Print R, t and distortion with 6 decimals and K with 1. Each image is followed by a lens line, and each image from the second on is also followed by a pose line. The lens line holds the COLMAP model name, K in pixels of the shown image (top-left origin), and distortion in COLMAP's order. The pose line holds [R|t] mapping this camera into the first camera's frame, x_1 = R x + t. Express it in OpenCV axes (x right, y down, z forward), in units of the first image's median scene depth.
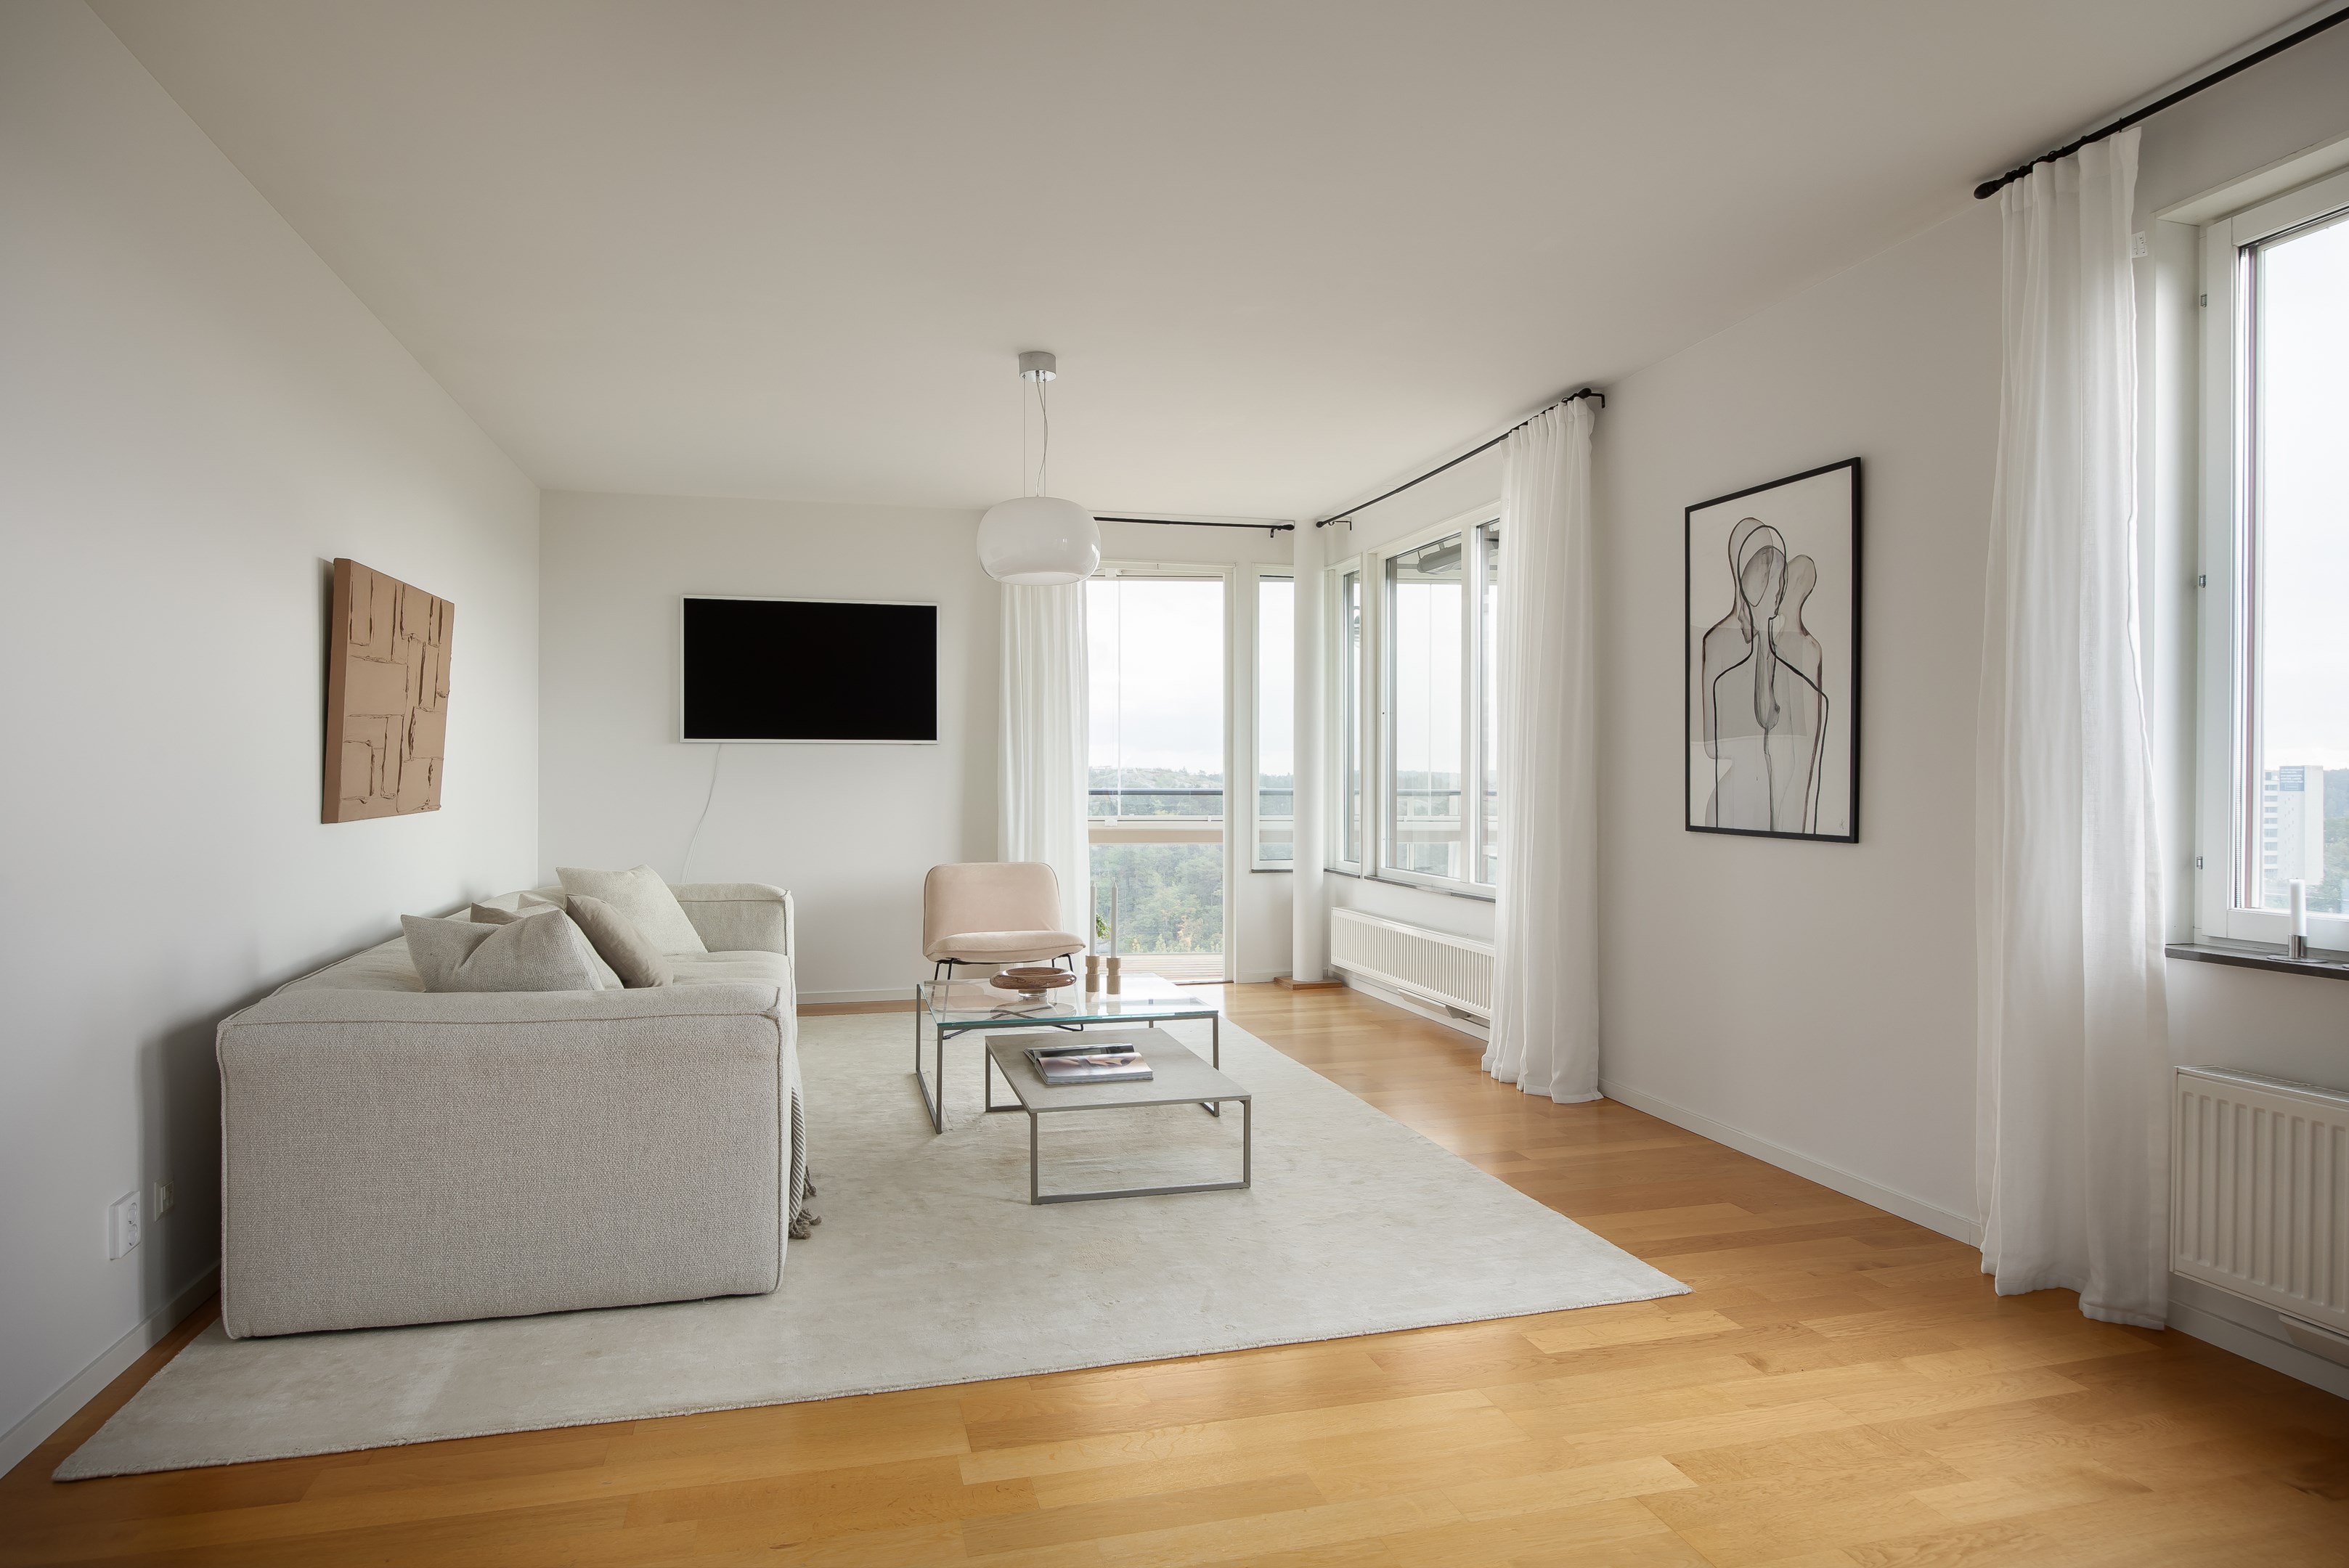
lens RADIAL K [[1396.3, 0, 1195.0], [0, 1396.3, 789.6], [0, 0, 1]] dist [0.004096, -0.003347]
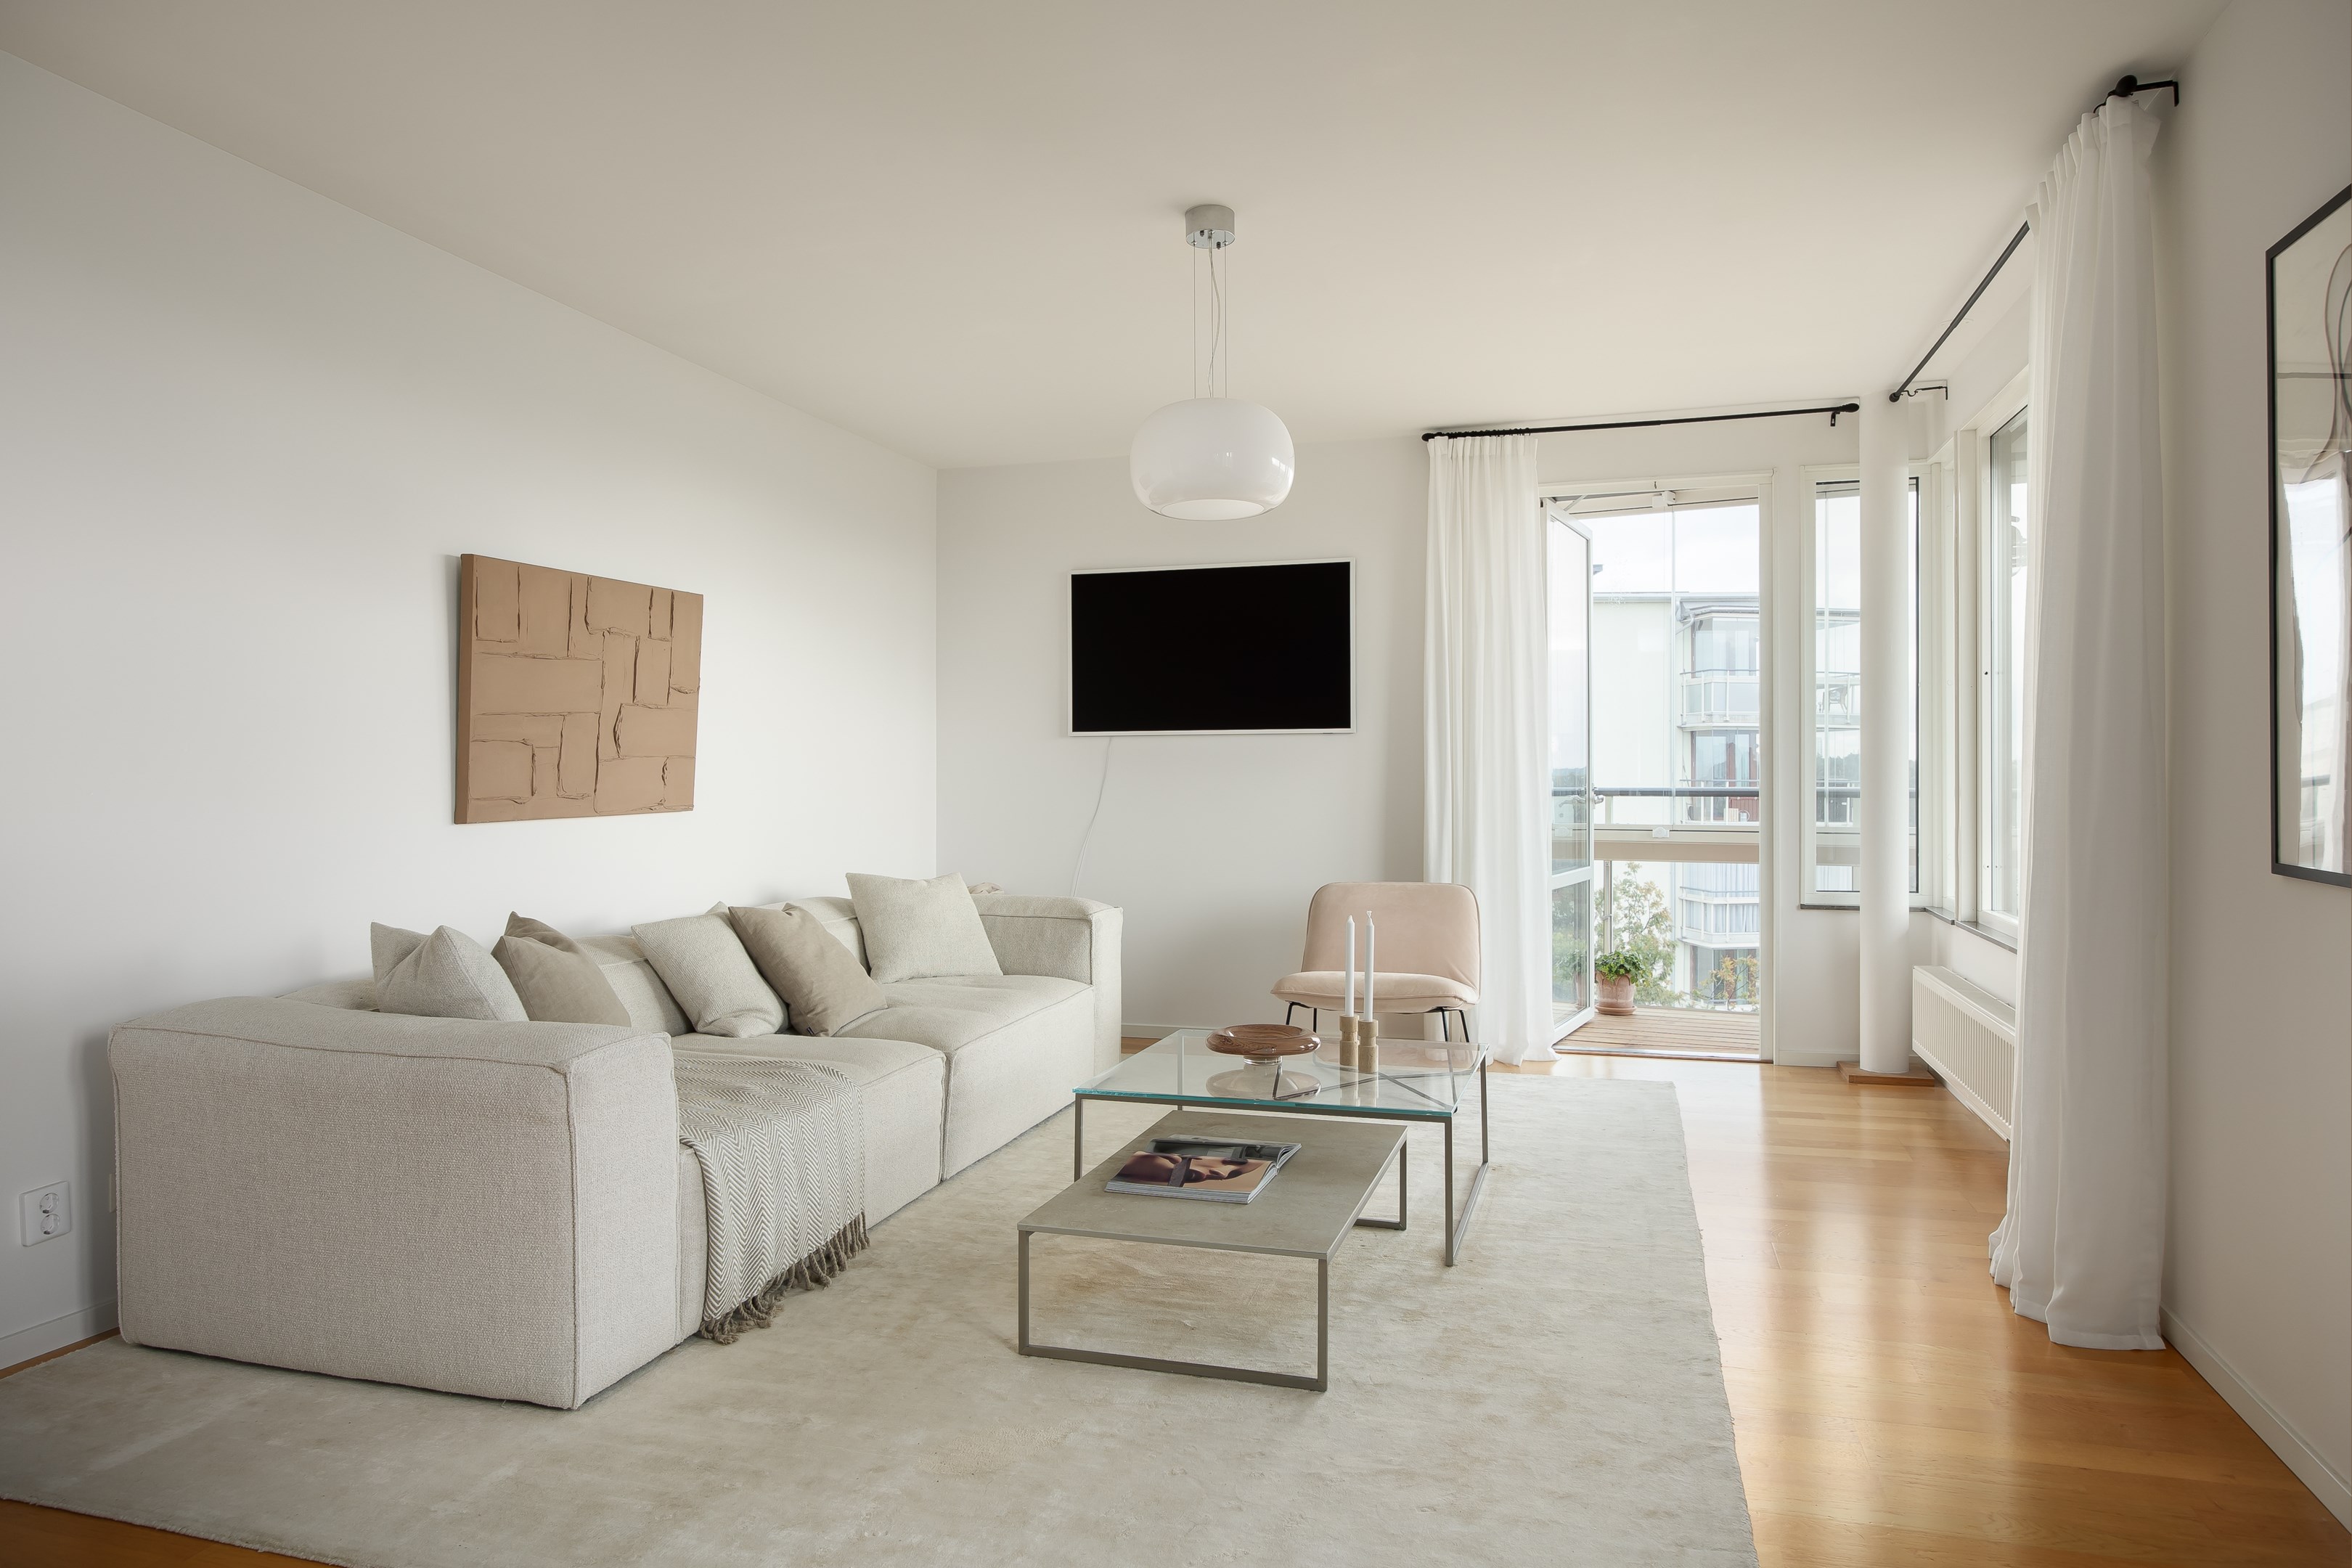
lens RADIAL K [[1540.6, 0, 1172.6], [0, 1540.6, 795.8], [0, 0, 1]] dist [-0.015197, 0.008168]
pose [[0.837251, 0.004383, -0.546802, 0.292172], [-0.001555, 0.999983, 0.005634, -0.001652], [0.546817, -0.003866, 0.837243, 0.271995]]
